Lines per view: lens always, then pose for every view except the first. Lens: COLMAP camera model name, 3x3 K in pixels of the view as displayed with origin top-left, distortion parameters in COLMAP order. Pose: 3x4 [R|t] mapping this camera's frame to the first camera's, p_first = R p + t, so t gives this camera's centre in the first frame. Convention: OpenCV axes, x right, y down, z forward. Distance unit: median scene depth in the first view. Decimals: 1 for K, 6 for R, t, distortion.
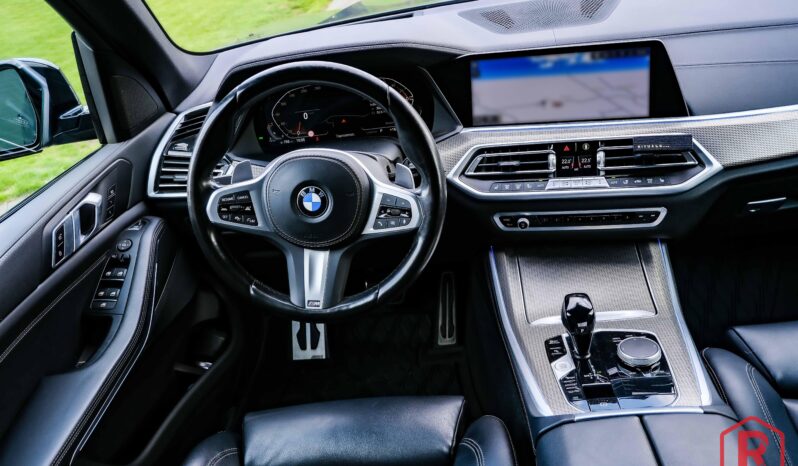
lens RADIAL K [[666.1, 0, 399.3], [0, 666.1, 231.8], [0, 0, 1]] dist [0.026725, 0.011579]
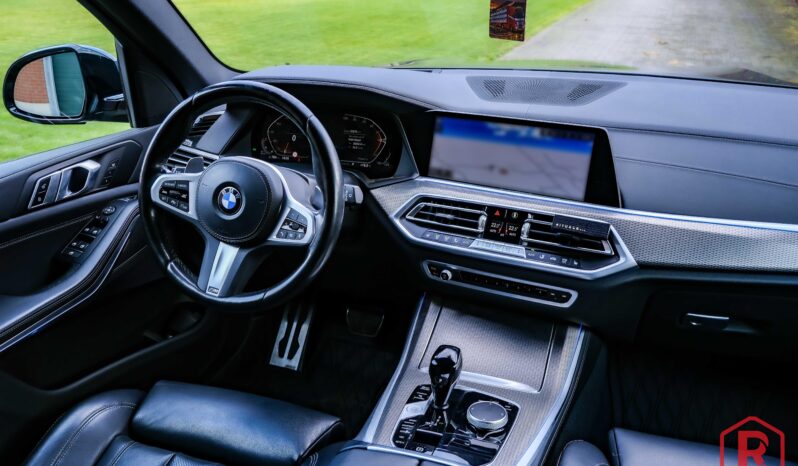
lens RADIAL K [[666.1, 0, 397.9], [0, 666.1, 232.7], [0, 0, 1]] dist [0.026725, 0.011579]
pose [[0.948264, 0.225821, -0.223158, 0.345886], [-0.244857, 0.967619, -0.061305, 0.005853], [0.202088, 0.112776, 0.972853, -0.034549]]
